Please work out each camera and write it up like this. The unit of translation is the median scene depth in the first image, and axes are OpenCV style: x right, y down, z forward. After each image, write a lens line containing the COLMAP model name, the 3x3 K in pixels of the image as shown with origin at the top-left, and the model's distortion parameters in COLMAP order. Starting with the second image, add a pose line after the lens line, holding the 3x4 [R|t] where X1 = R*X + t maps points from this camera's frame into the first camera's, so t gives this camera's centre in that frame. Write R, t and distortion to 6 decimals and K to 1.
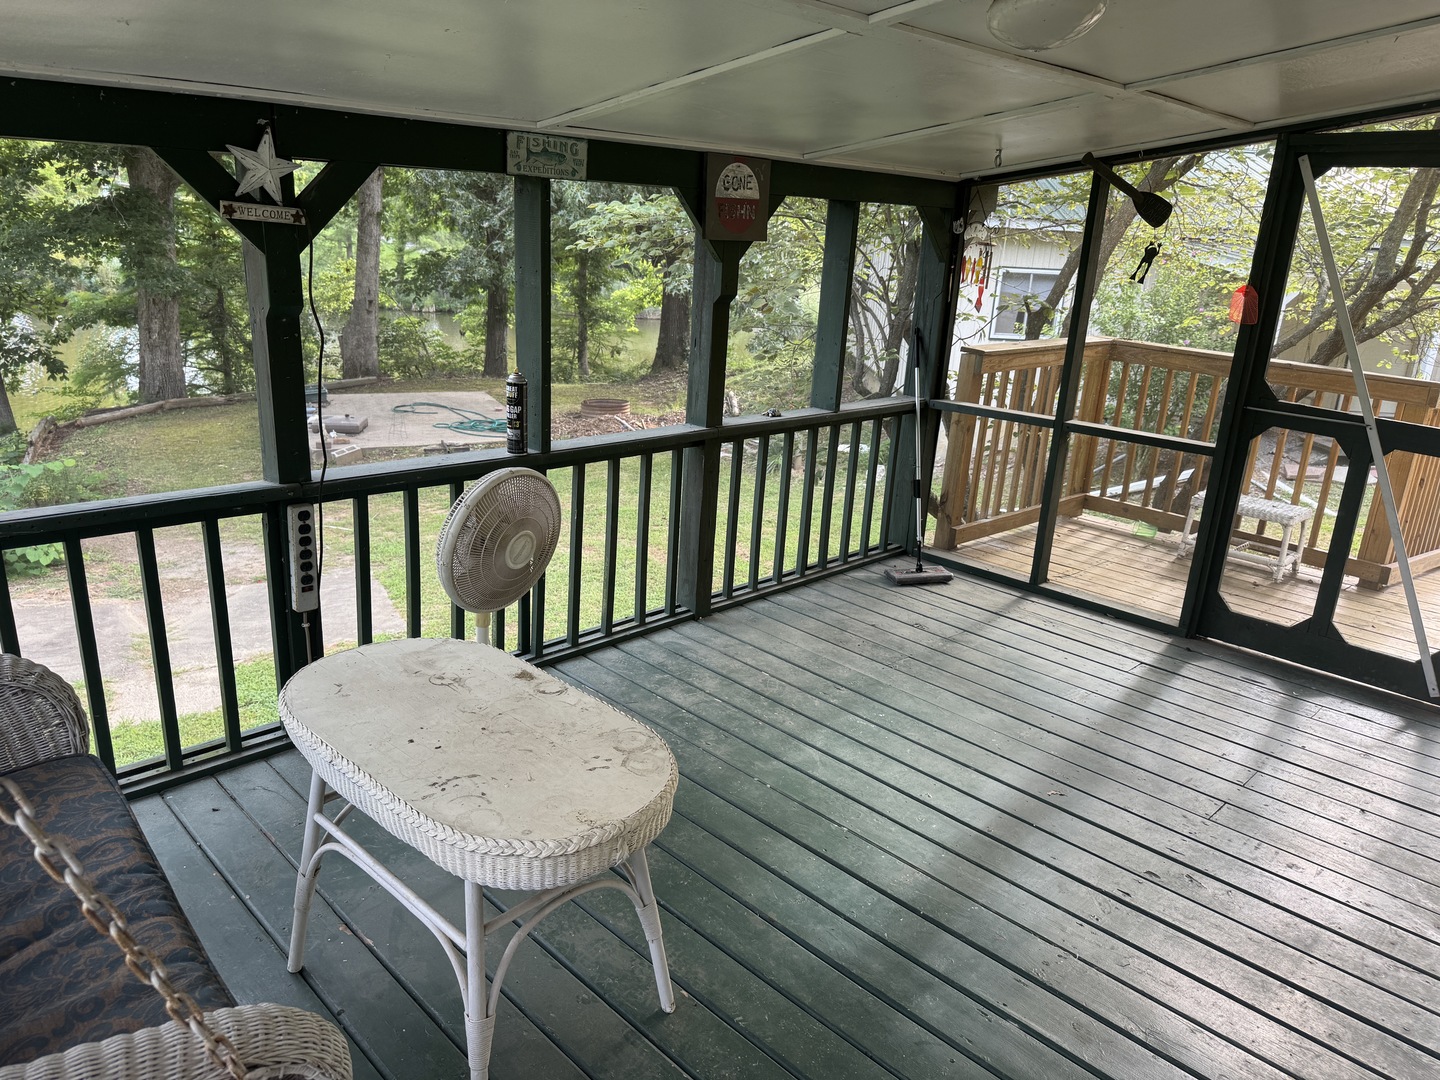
lens RADIAL K [[1013.2, 0, 715.6], [0, 1013.2, 541.8], [0, 0, 1]] dist [0.068851, -0.076387]
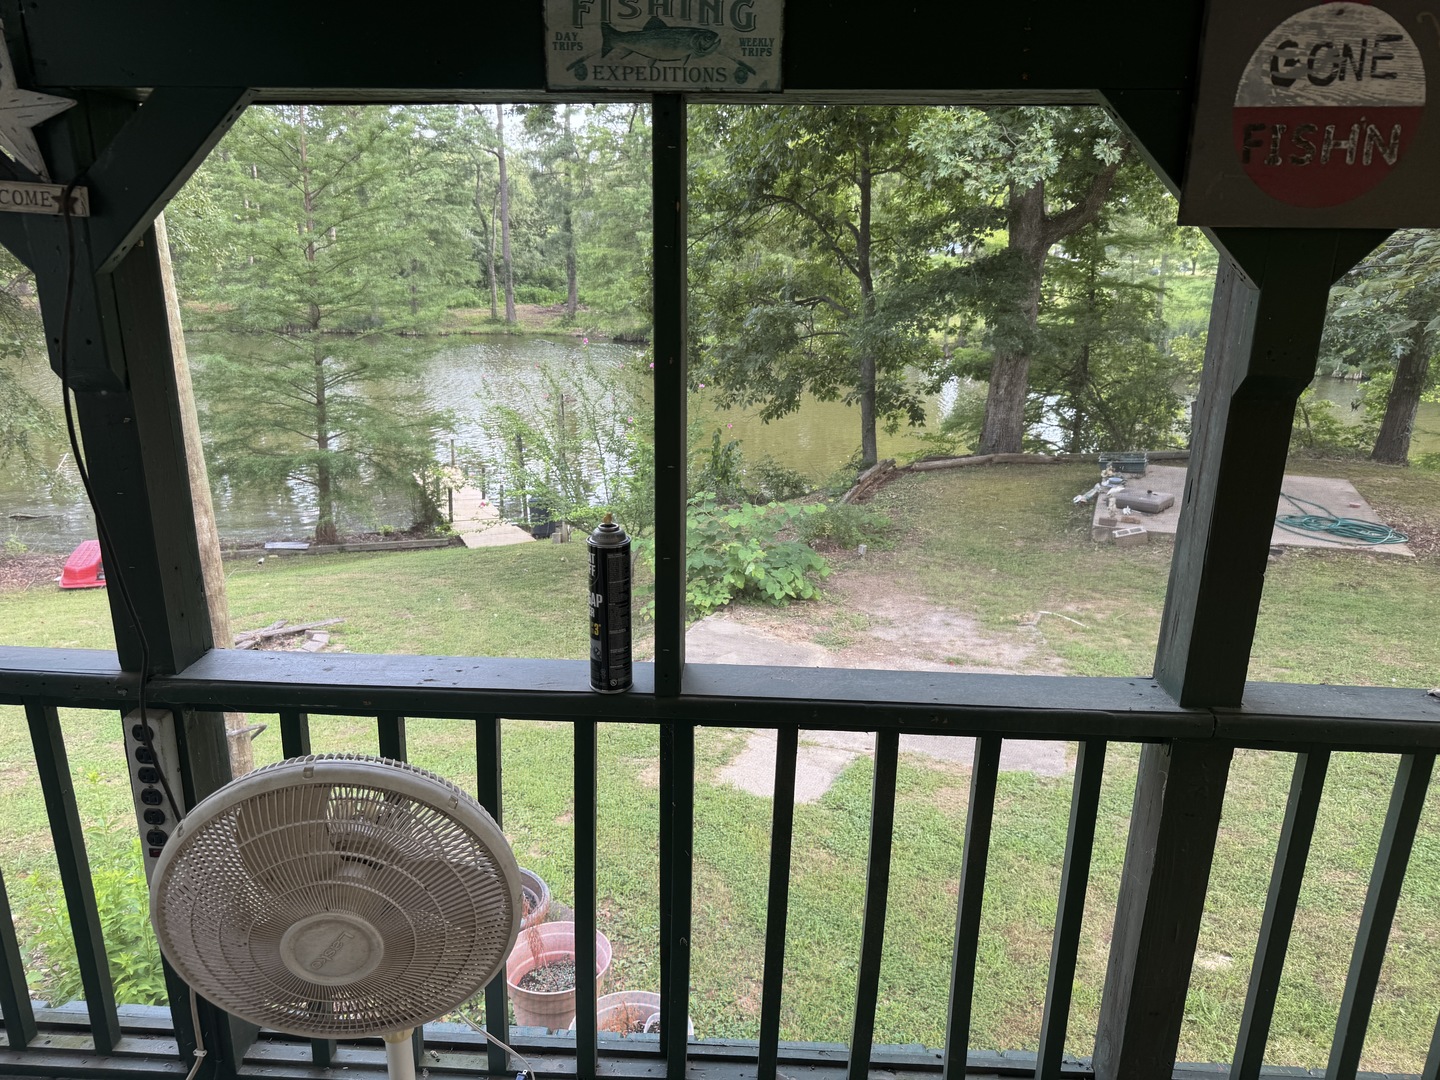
lens RADIAL K [[1013.2, 0, 726.9], [0, 1013.2, 538.3], [0, 0, 1]] dist [0.068851, -0.076387]
pose [[0.672772, 0.159615, -0.722427, 0.032043], [-0.201329, 0.979099, 0.028835, -0.032736], [0.711930, 0.126046, 0.690846, 0.127373]]
